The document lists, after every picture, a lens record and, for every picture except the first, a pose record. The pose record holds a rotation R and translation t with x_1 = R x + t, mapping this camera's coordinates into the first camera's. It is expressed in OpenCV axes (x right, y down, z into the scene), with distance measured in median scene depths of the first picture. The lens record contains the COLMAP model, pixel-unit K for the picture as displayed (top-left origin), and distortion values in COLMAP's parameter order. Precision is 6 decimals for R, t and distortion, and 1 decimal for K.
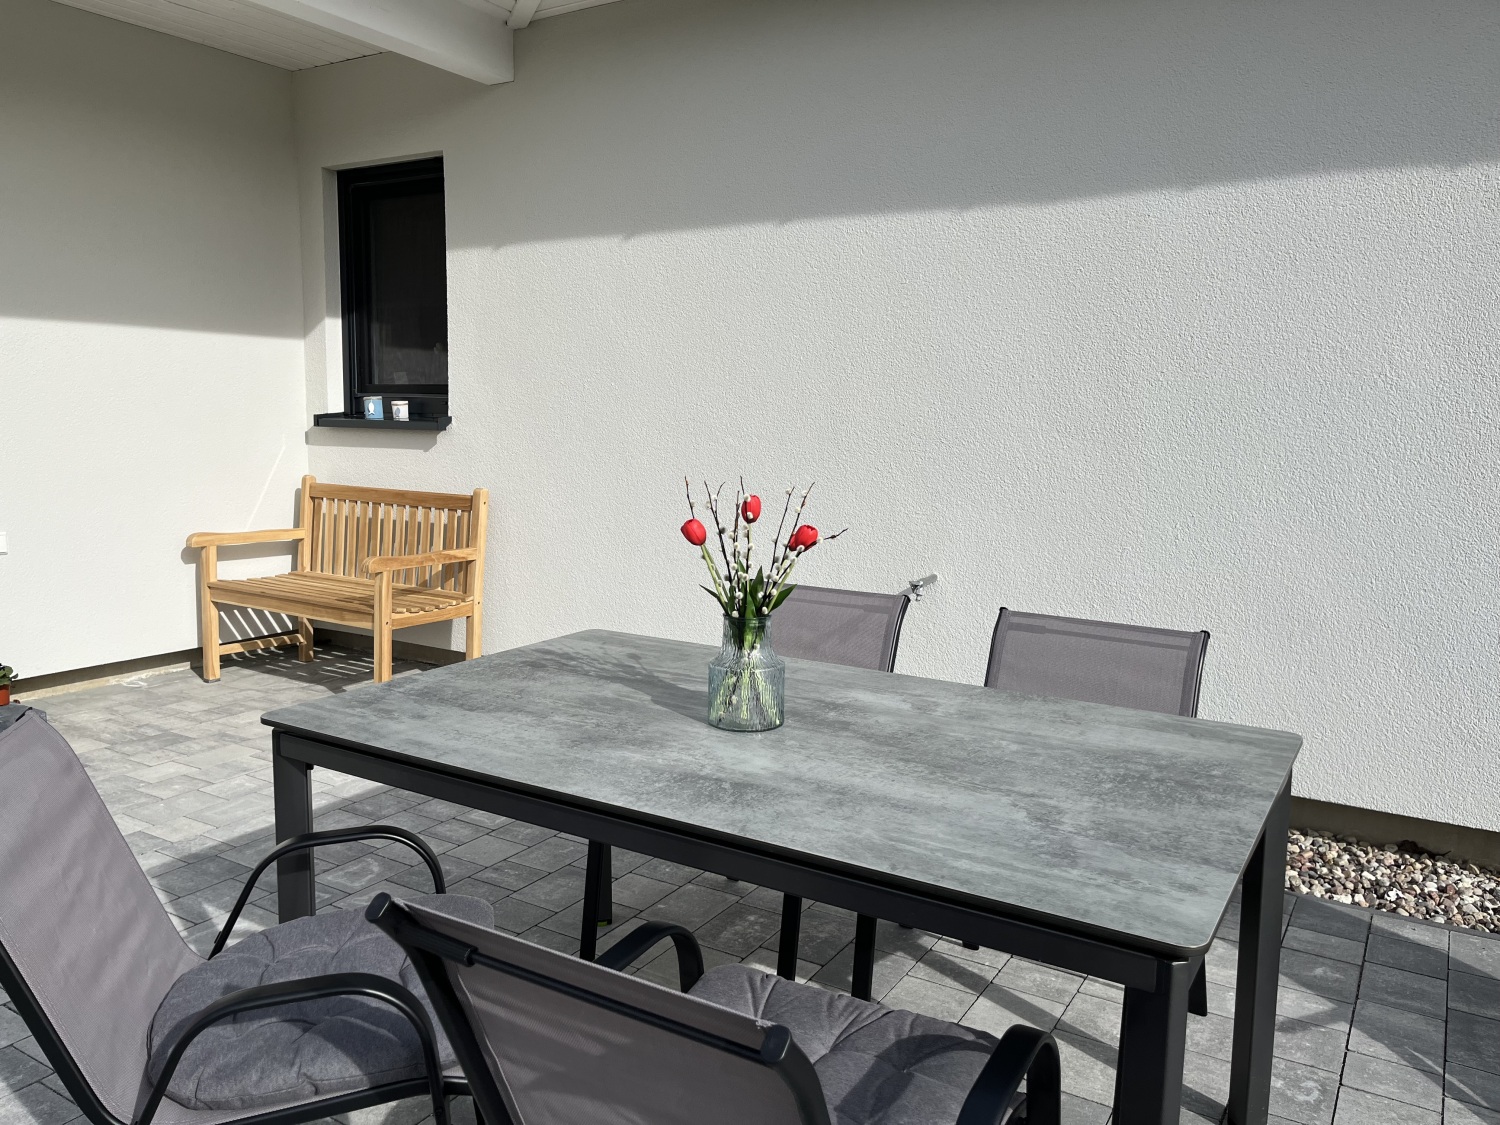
lens RADIAL K [[1135.3, 0, 739.0], [0, 1135.3, 561.1], [0, 0, 1]] dist [0.045476, -0.076670]
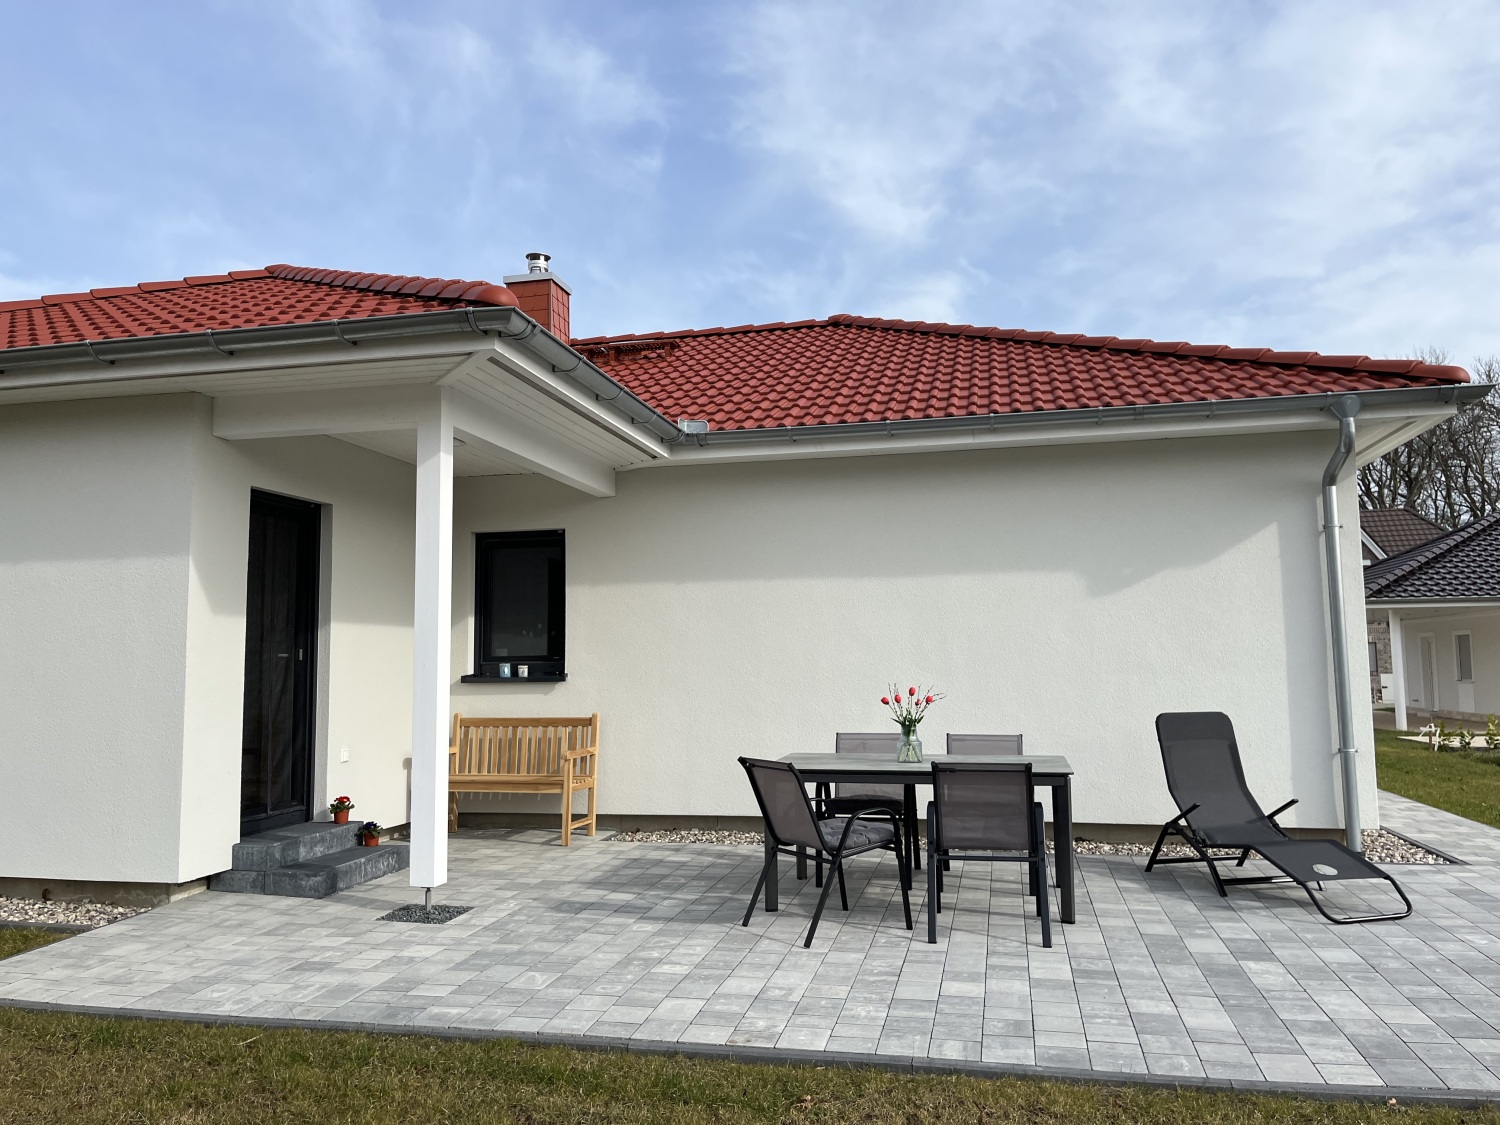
lens RADIAL K [[1135.3, 0, 749.1], [0, 1135.3, 557.3], [0, 0, 1]] dist [0.045476, -0.076670]
pose [[0.941983, 0.005396, 0.335617, -0.587922], [0.070689, 0.974258, -0.214068, 0.093818], [-0.328133, 0.225373, 0.917353, -0.742426]]
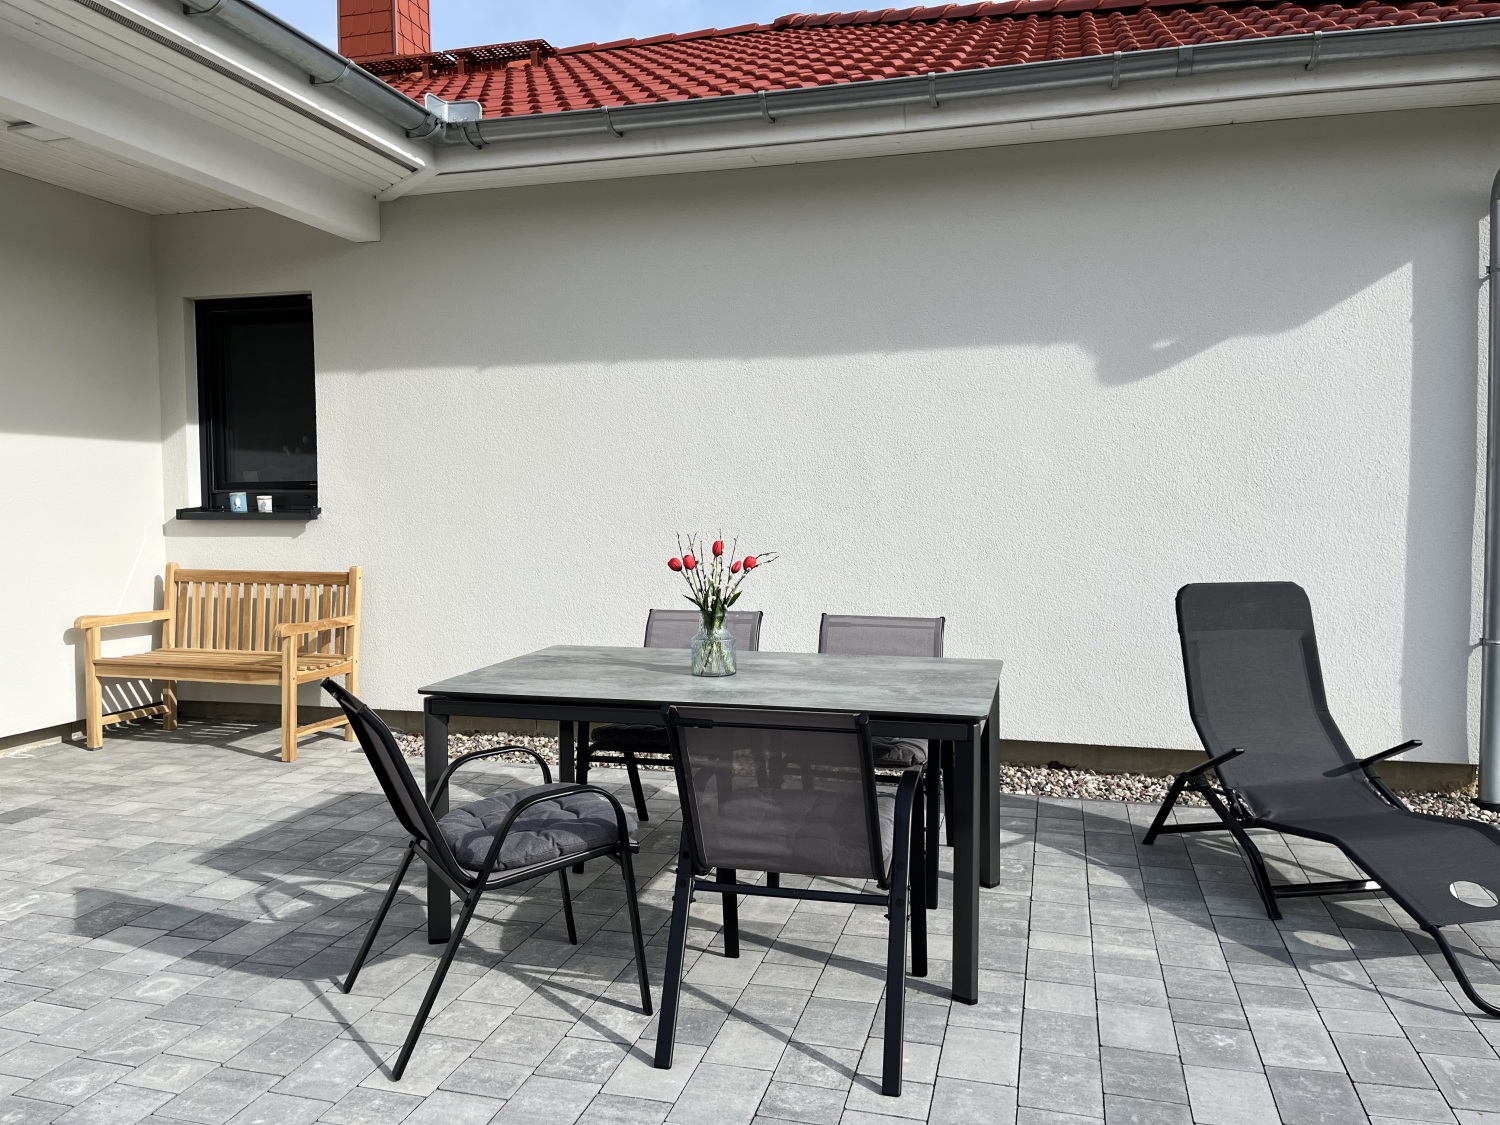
lens RADIAL K [[1135.3, 0, 752.2], [0, 1135.3, 564.1], [0, 0, 1]] dist [0.045476, -0.076670]
pose [[0.955897, -0.035944, 0.291493, -0.175159], [0.057719, 0.996119, -0.066447, 0.038077], [-0.287974, 0.080341, 0.954262, -0.270712]]
